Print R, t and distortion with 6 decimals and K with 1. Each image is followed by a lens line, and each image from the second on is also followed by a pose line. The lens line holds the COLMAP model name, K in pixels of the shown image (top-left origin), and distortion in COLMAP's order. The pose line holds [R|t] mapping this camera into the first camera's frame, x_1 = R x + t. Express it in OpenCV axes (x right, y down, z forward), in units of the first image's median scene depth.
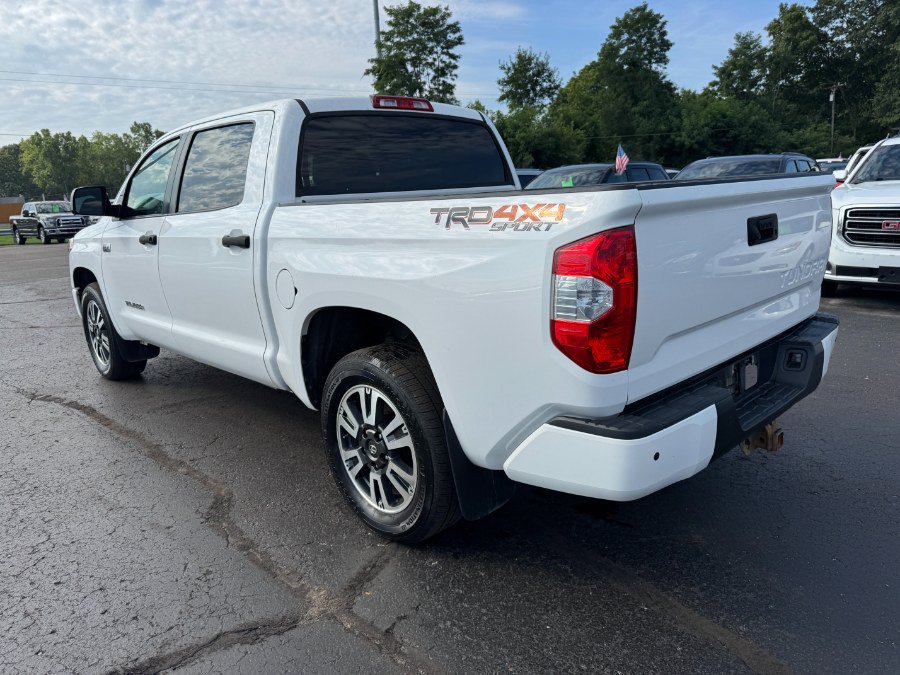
lens RADIAL K [[636.5, 0, 480.0], [0, 636.5, 339.0], [0, 0, 1]] dist [0.026816, -0.021772]
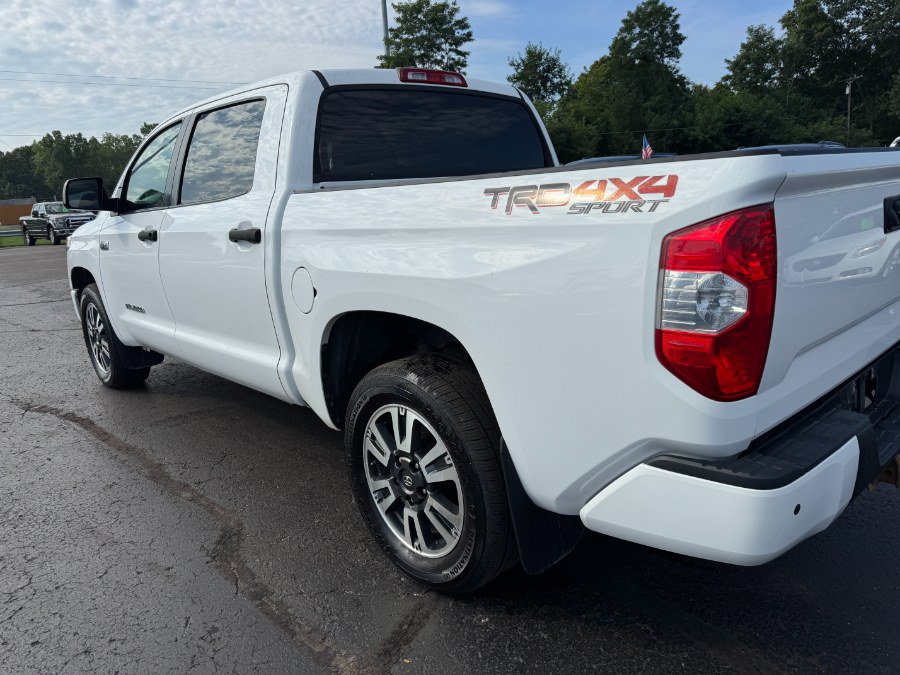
lens RADIAL K [[636.5, 0, 478.3], [0, 636.5, 340.3], [0, 0, 1]] dist [0.026816, -0.021772]
pose [[0.999867, -0.004160, -0.015795, -0.043240], [0.004226, 0.999983, 0.004130, -0.010418], [0.015777, -0.004196, 0.999867, 0.114760]]
